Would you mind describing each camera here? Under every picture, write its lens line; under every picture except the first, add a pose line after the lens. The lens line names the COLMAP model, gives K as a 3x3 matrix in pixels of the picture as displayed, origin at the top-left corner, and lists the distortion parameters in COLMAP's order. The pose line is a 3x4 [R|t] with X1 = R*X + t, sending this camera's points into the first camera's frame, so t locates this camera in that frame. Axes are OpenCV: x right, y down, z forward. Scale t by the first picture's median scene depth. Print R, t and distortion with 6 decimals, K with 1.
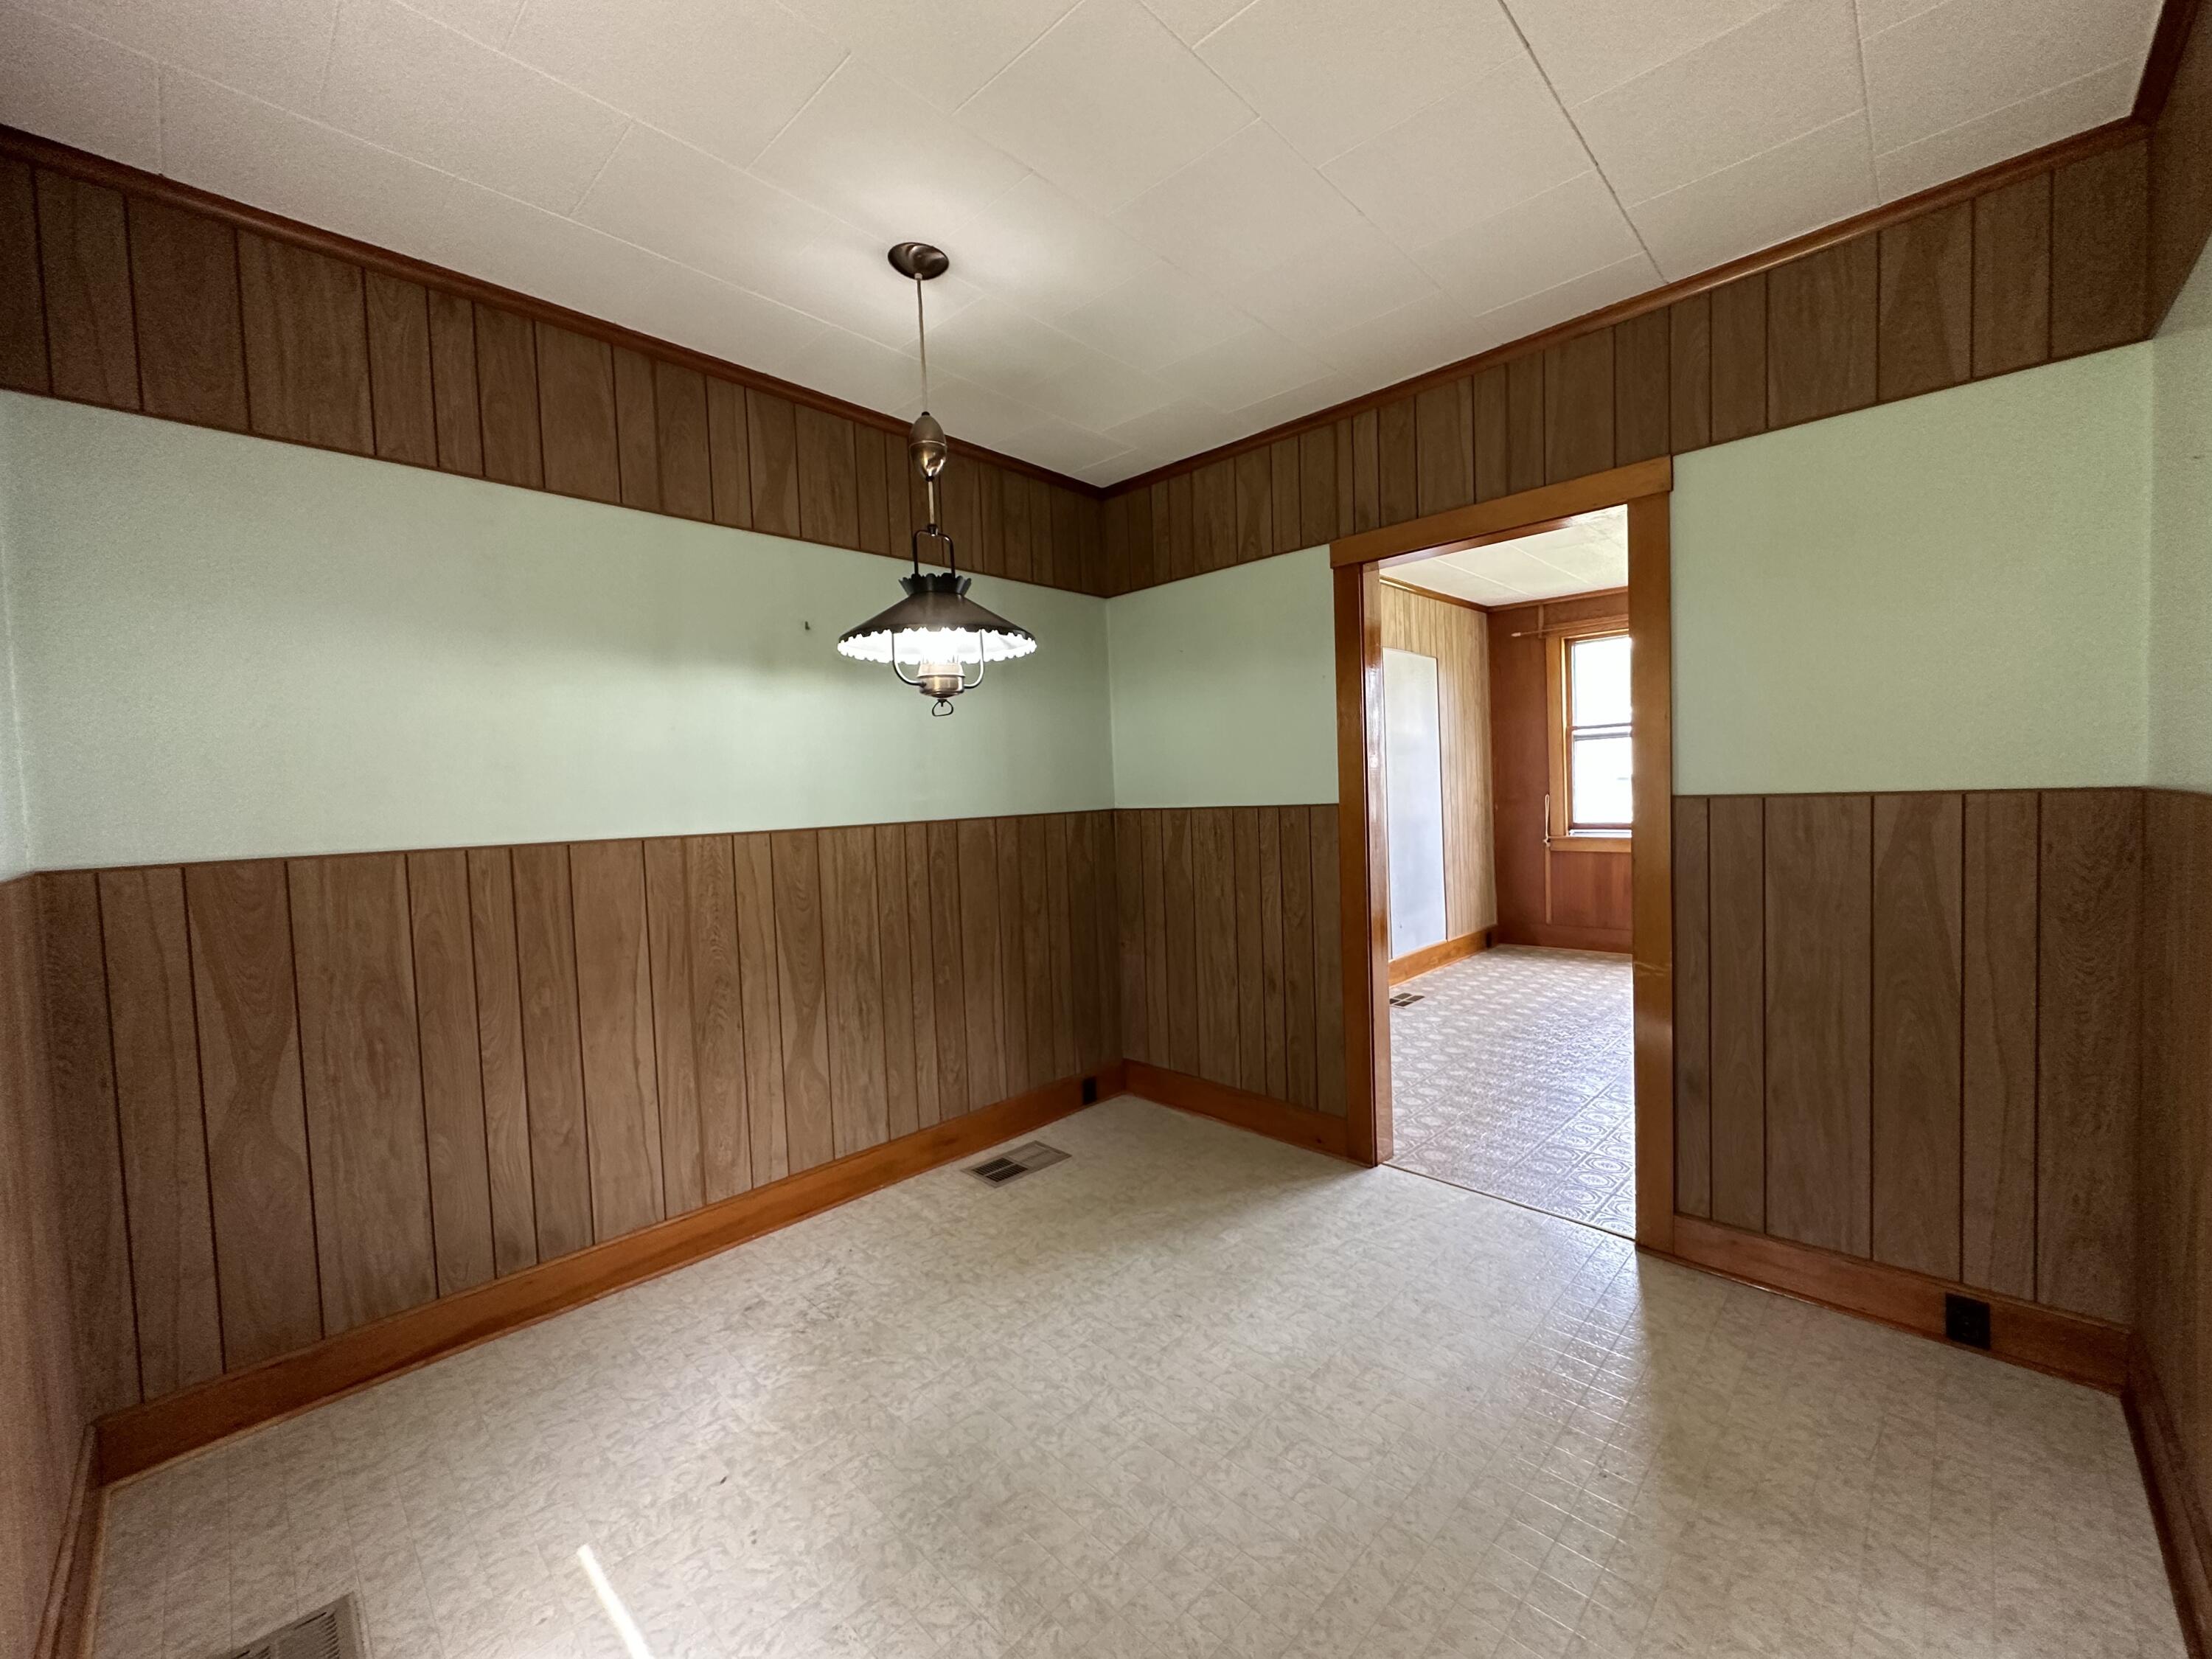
lens RADIAL K [[885.9, 0, 1113.6], [0, 885.9, 828.9], [0, 0, 1]] dist [-0.000916, 0.000014]
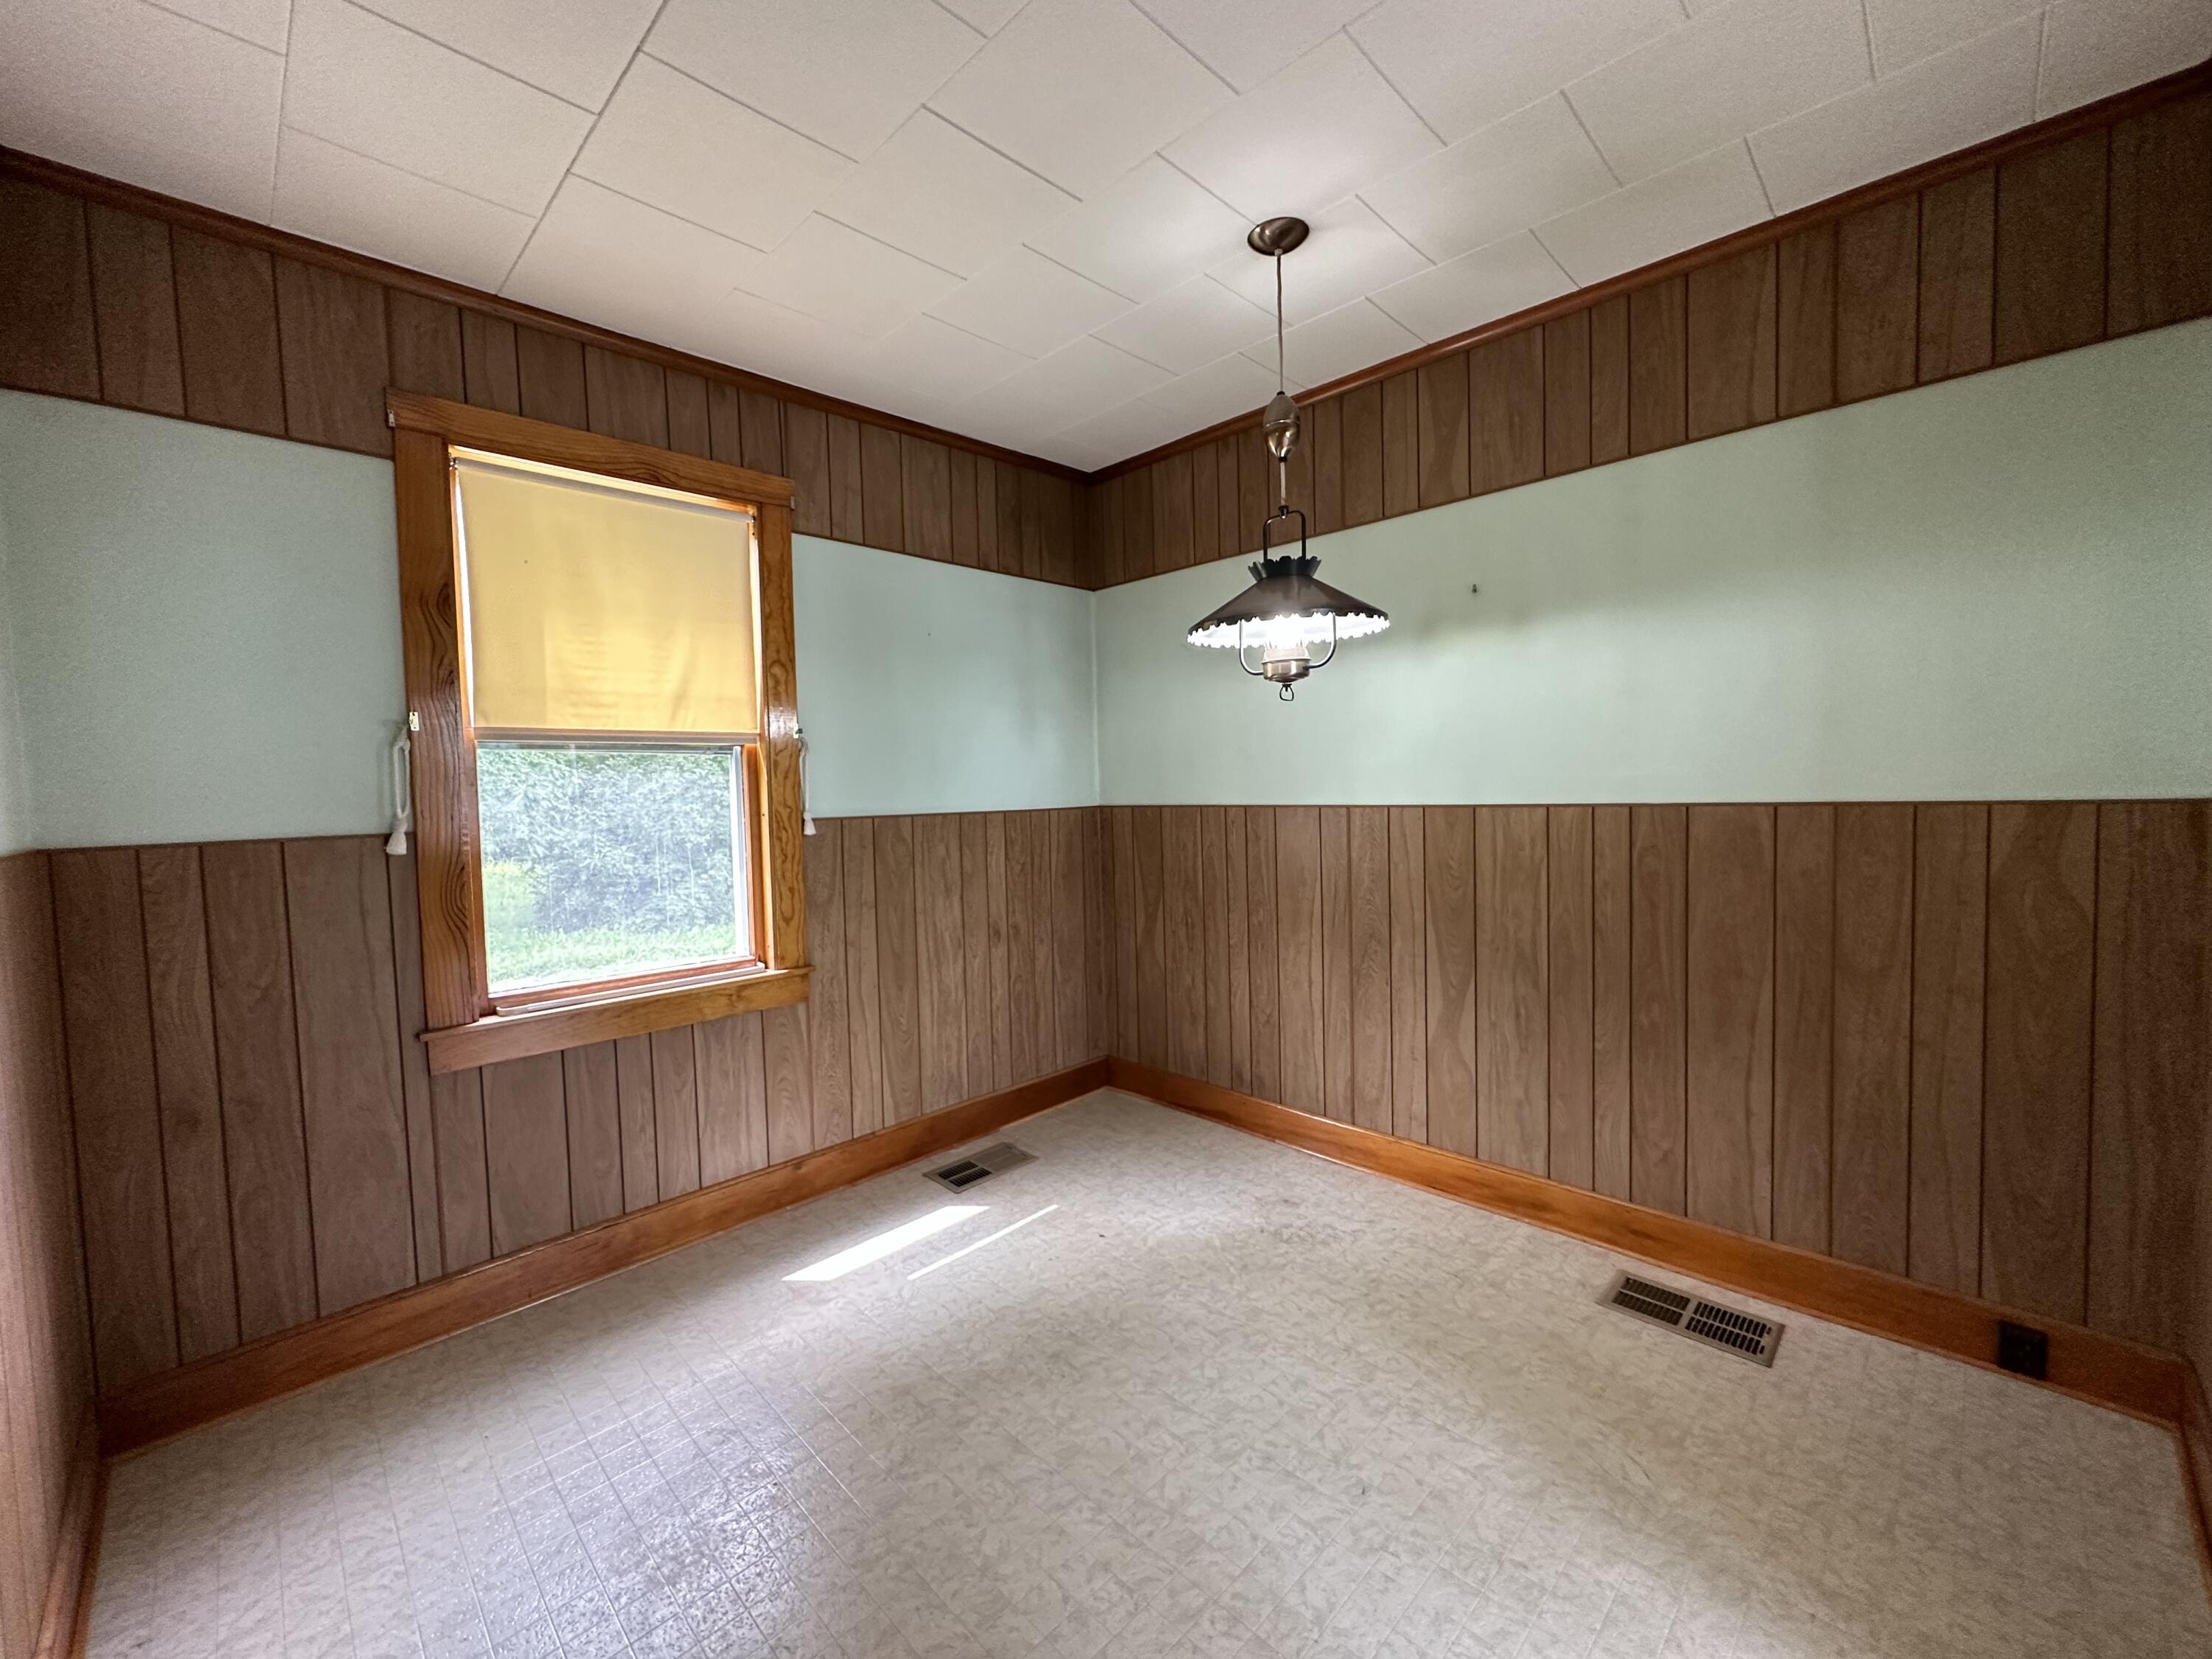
lens RADIAL K [[885.9, 0, 1096.4], [0, 885.9, 830.5], [0, 0, 1]] dist [-0.000916, 0.000014]
pose [[-0.024983, 0.087441, -0.995856, 0.660538], [-0.018789, 0.995950, 0.087920, -0.053172], [0.999511, 0.020908, -0.023239, 0.671883]]
